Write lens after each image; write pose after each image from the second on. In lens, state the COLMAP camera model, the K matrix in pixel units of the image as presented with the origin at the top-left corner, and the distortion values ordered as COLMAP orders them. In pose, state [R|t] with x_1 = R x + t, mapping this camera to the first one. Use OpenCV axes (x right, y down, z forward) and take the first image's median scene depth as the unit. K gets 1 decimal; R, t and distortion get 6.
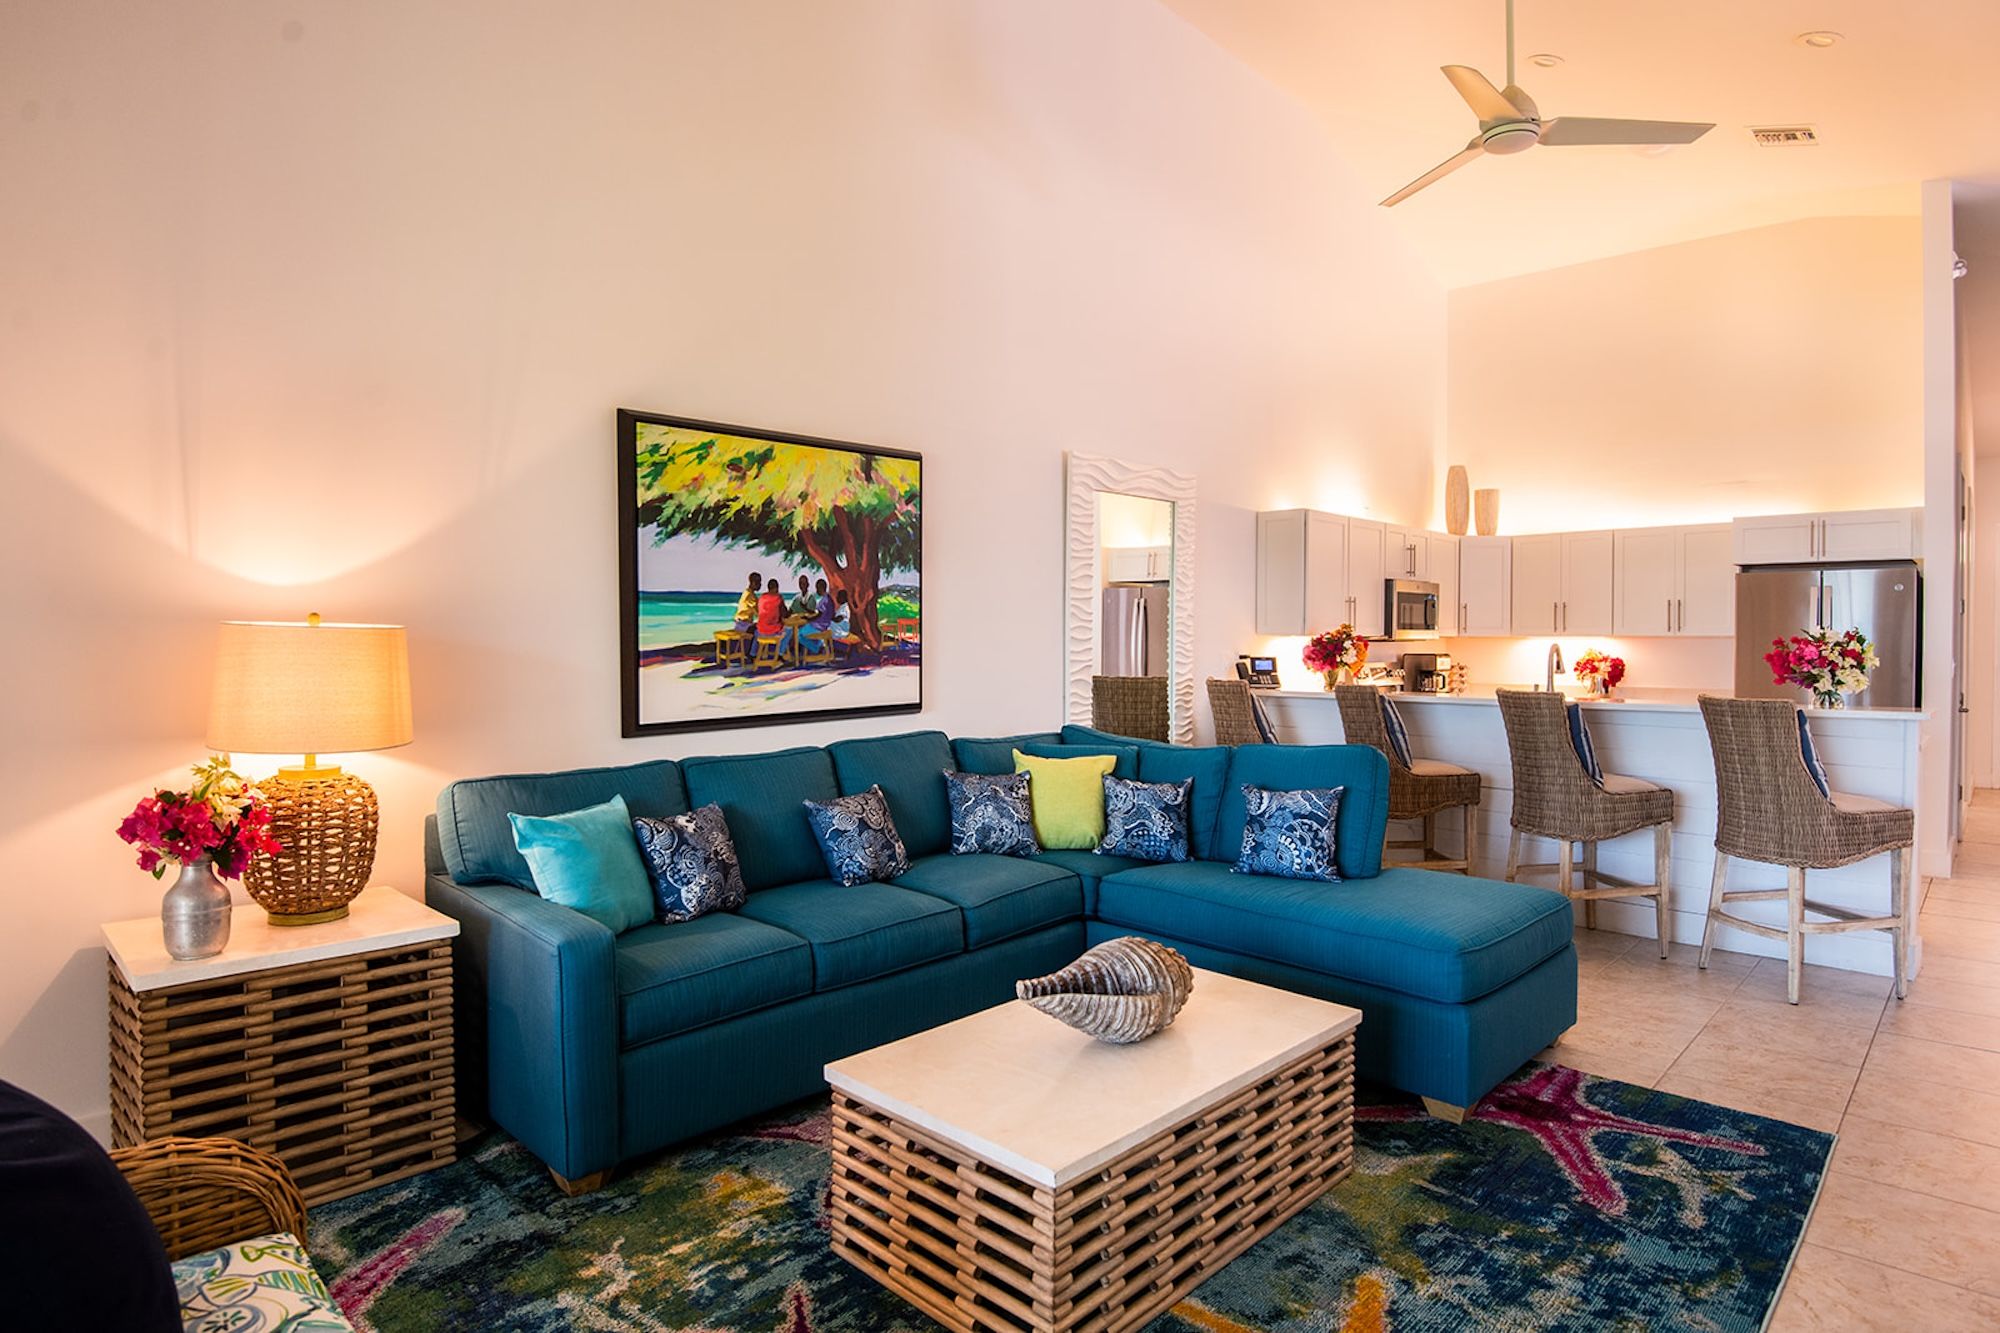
lens RADIAL K [[1087.8, 0, 983.2], [0, 1087.8, 657.4], [0, 0, 1]] dist [-0.018414, -0.010042]
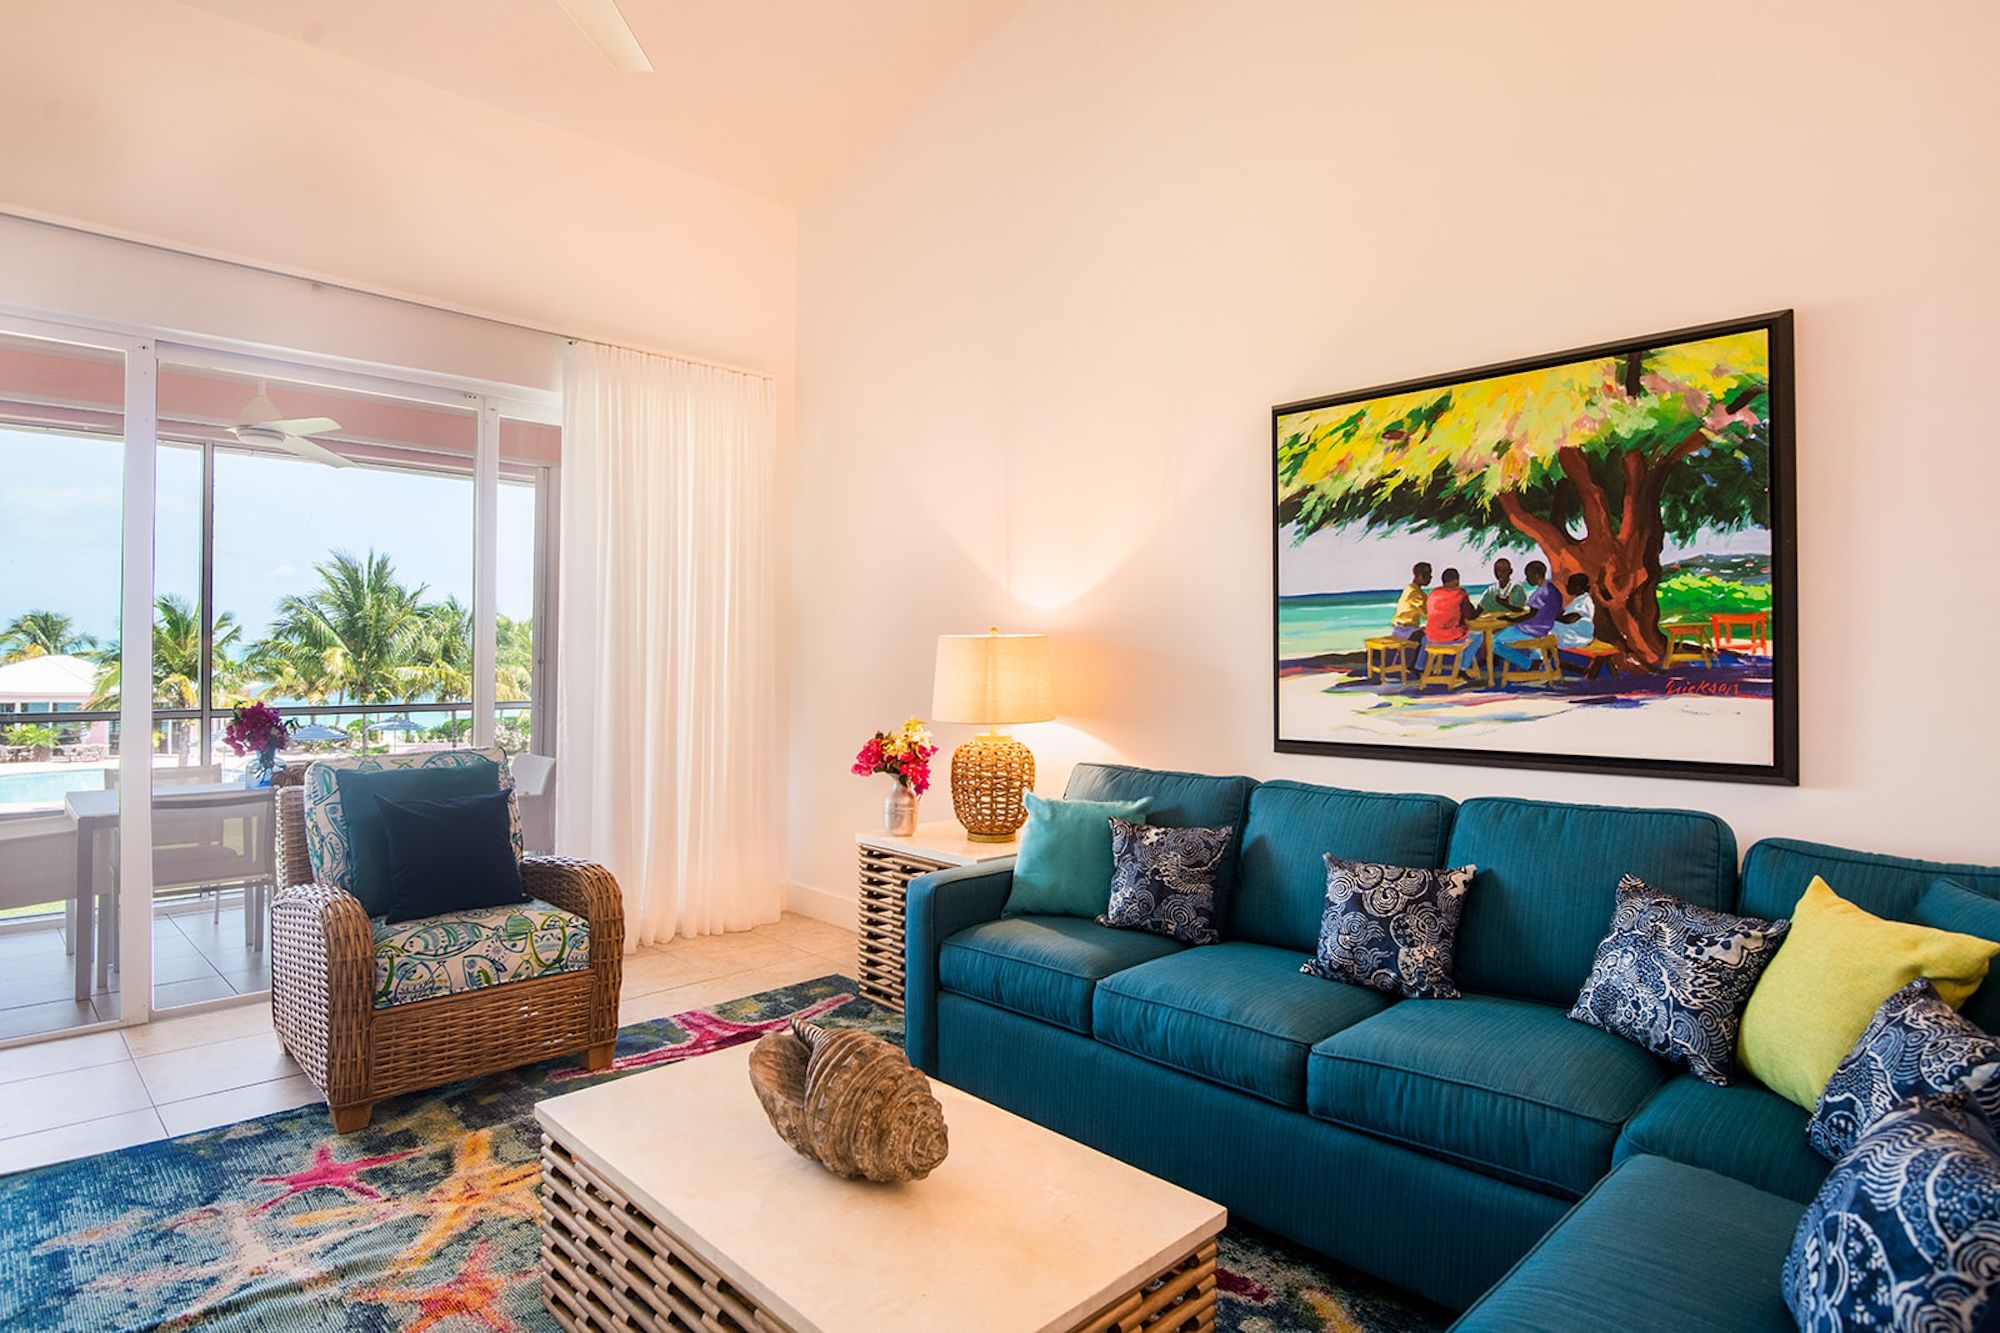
lens RADIAL K [[1087.8, 0, 991.0], [0, 1087.8, 656.0], [0, 0, 1]] dist [-0.018414, -0.010042]
pose [[-0.035627, 0.001440, -0.999364, 0.566929], [-0.026948, 0.999634, 0.002401, -0.004812], [0.999002, 0.027016, -0.035575, 0.713307]]
